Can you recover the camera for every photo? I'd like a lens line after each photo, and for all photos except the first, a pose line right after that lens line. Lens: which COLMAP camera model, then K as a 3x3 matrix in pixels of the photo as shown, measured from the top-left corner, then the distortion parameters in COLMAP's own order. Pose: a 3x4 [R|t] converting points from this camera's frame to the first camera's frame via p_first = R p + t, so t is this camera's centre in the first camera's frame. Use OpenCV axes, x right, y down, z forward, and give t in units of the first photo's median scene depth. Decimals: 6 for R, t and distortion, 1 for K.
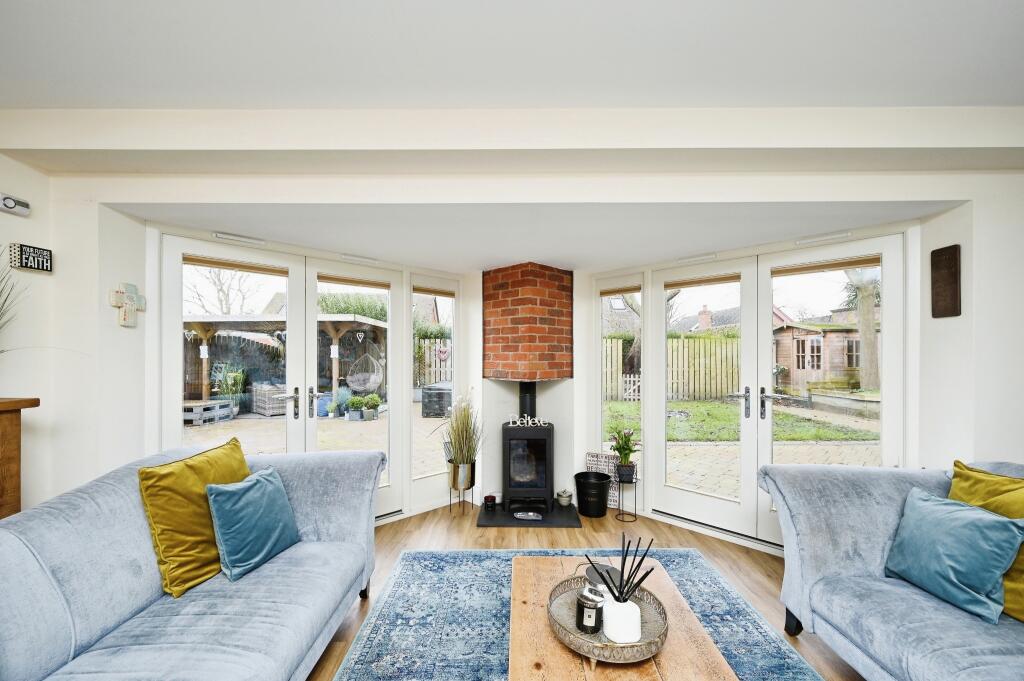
lens RADIAL K [[417.9, 0, 519.3], [0, 417.9, 353.1], [0, 0, 1]] dist [0.003179, -0.000357]
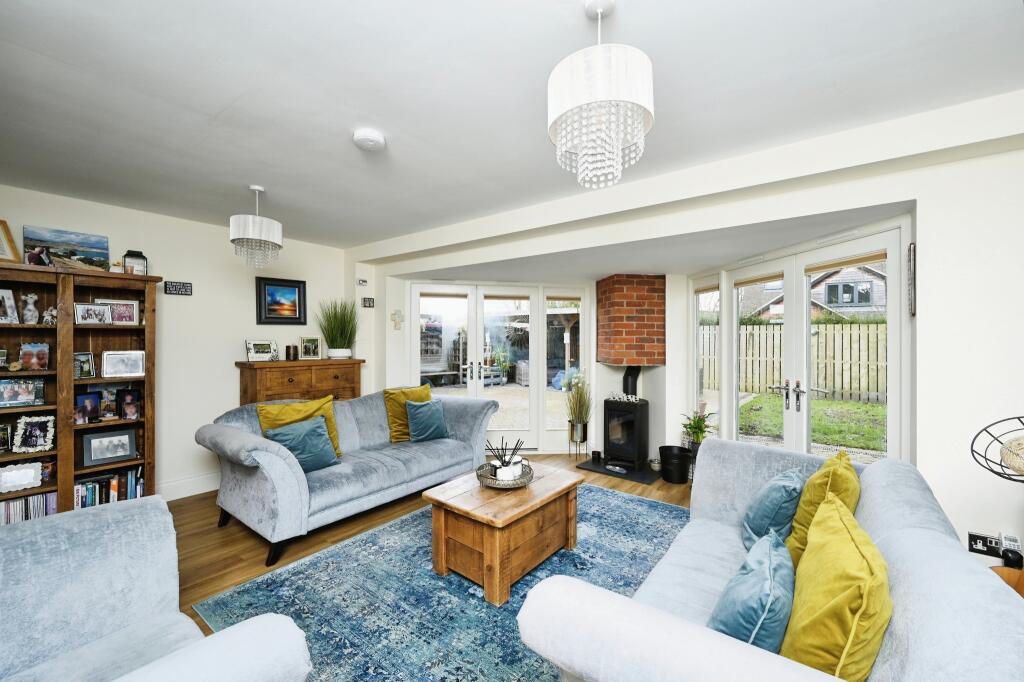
lens RADIAL K [[417.5, 0, 507.8], [0, 417.5, 338.2], [0, 0, 1]] dist [-0.004379, 0.000051]
pose [[0.781296, 0.008579, -0.624102, 0.532148], [-0.007910, 0.999961, 0.003843, -0.018311], [0.624111, 0.001934, 0.781334, -0.208476]]
